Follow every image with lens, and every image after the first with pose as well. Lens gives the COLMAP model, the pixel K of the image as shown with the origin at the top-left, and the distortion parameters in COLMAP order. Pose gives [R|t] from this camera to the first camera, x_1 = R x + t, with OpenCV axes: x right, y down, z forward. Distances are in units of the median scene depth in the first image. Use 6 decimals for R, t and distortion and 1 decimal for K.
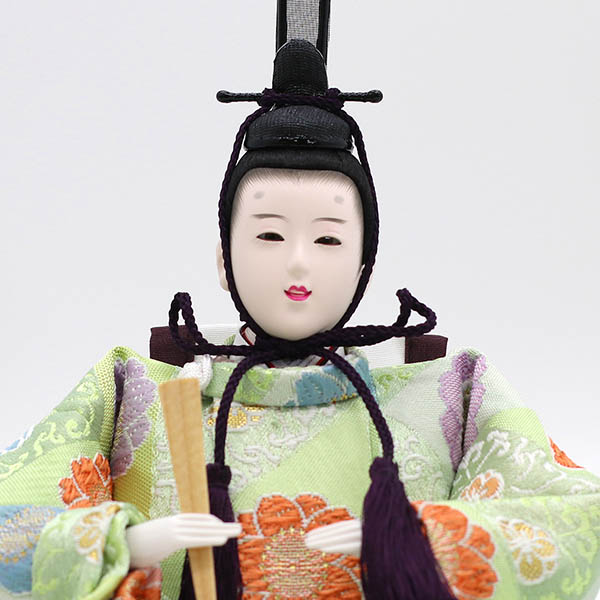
lens RADIAL K [[3475.9, 0, 299.8], [0, 3475.9, 299.8], [0, 0, 1]] dist [-0.097859, 0.000000]
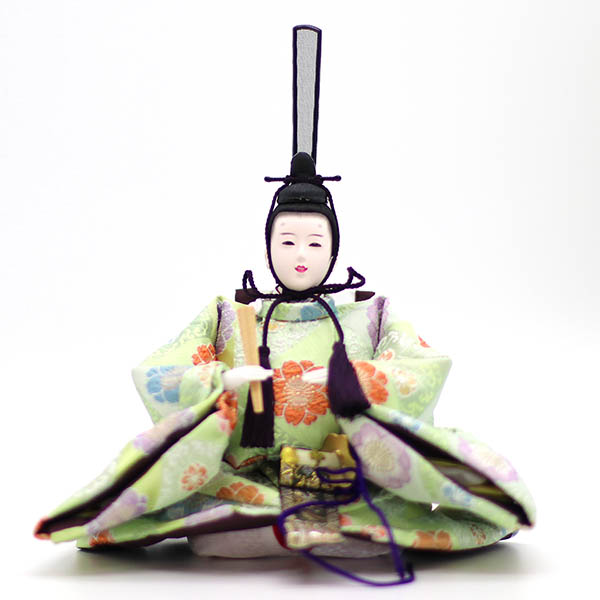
lens RADIAL K [[2720.1, 0, 299.9], [0, 2720.1, 299.9], [0, 0, 1]] dist [-0.326869, 0.000000]
pose [[0.999341, -0.008942, -0.035188, 0.058403], [0.008182, 0.999731, -0.021686, 0.054336], [0.035372, 0.021383, 0.999145, -0.696804]]
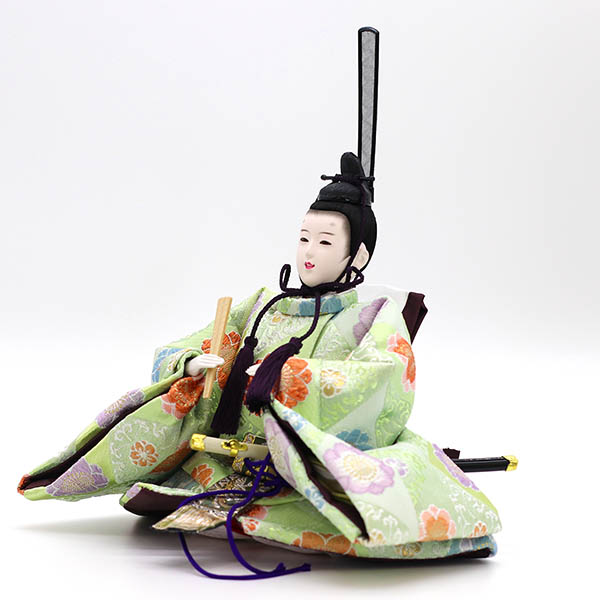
lens RADIAL K [[2320.1, 0, 299.9], [0, 2320.1, 300.2], [0, 0, 1]] dist [-0.100582, 0.000000]
pose [[0.766171, 0.059868, -0.639843, 0.947552], [-0.072517, 0.997346, 0.006484, 0.011083], [0.638533, 0.041431, 0.768479, -0.140916]]
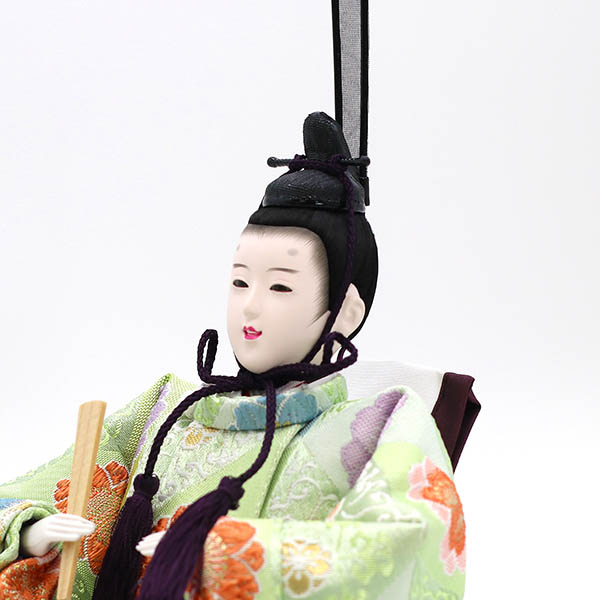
lens RADIAL K [[3073.5, 0, 300.1], [0, 3073.5, 299.9], [0, 0, 1]] dist [-0.033618, 0.000000]
pose [[0.775172, 0.026120, -0.631210, 0.660431], [-0.028729, 0.999569, 0.006082, -0.019632], [0.631096, 0.013419, 0.775589, 0.217642]]
